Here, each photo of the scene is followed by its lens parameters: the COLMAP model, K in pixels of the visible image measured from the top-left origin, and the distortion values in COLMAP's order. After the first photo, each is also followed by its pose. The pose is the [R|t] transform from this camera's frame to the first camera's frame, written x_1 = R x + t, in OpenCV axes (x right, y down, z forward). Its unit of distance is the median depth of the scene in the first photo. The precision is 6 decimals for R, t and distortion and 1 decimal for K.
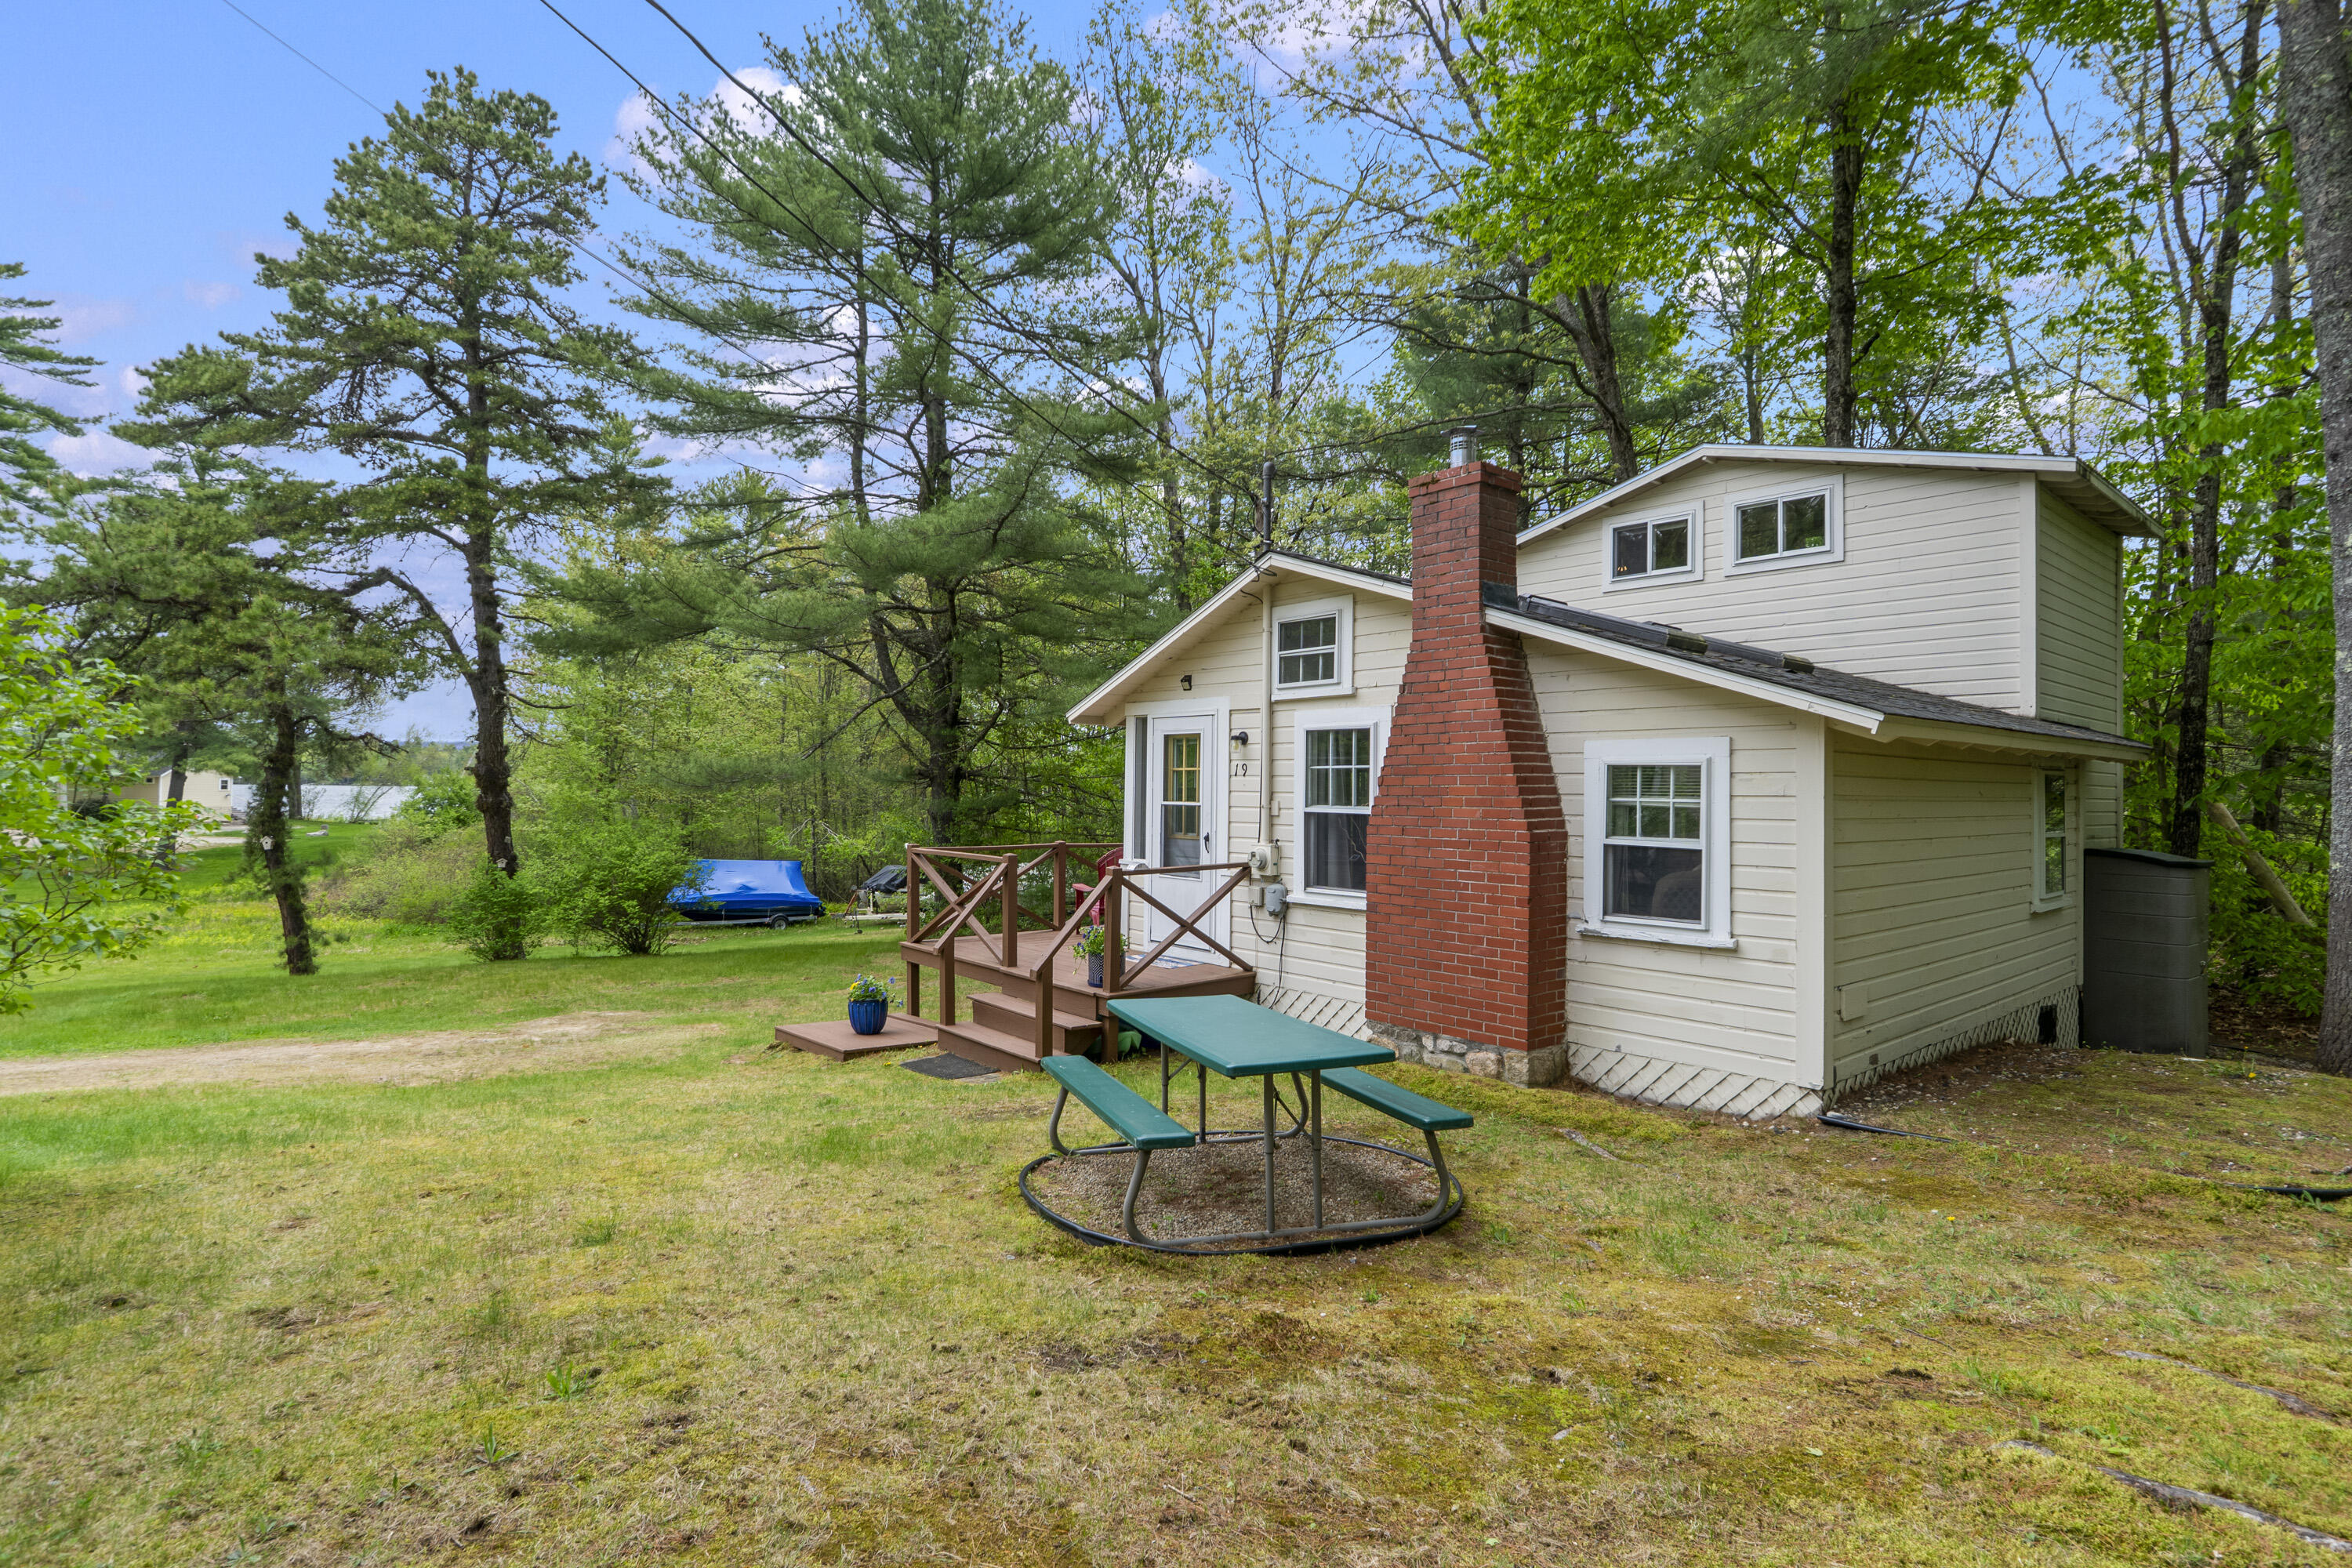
lens RADIAL K [[1134.0, 0, 1184.7], [0, 1134.0, 780.8], [0, 0, 1]] dist [-0.003671, 0.001210]
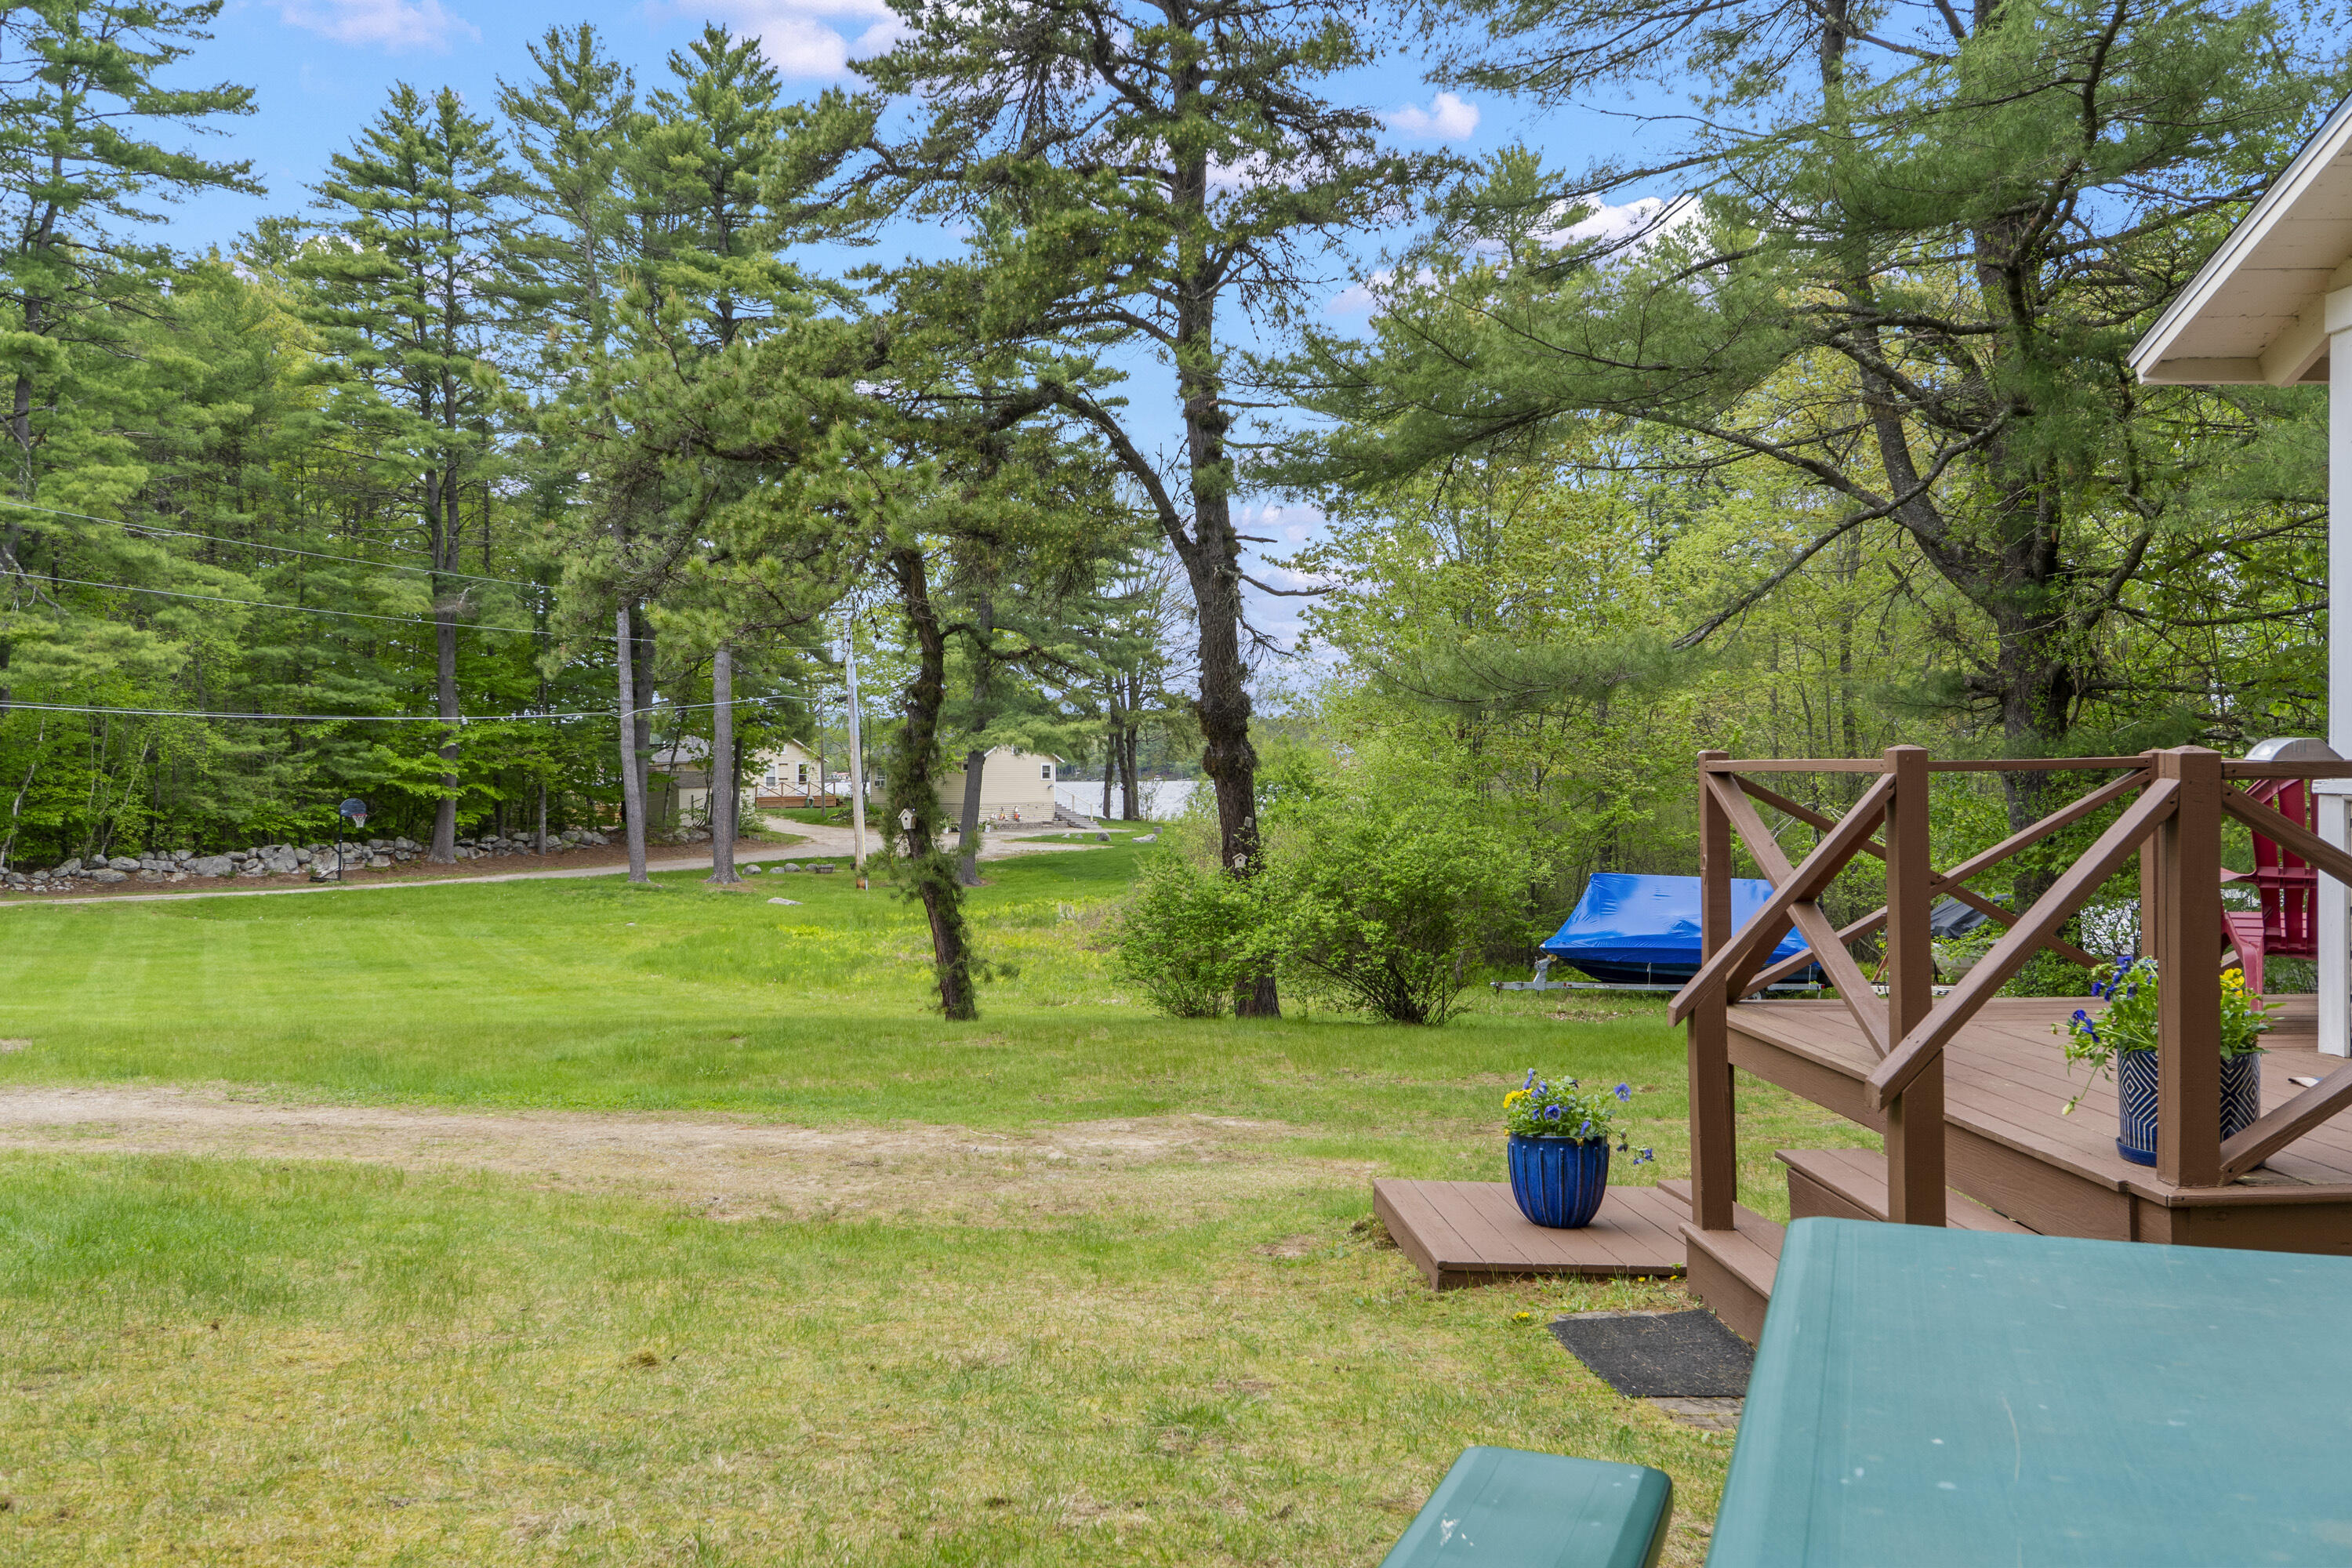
lens RADIAL K [[2002.9, 0, 1172.4], [0, 2002.9, 764.8], [0, 0, 1]] dist [0.010585, -0.006509]
pose [[0.791939, -0.019517, -0.610289, 0.017250], [0.022306, 0.999747, -0.003026, 0.029378], [0.610193, -0.011217, 0.792173, 0.170448]]
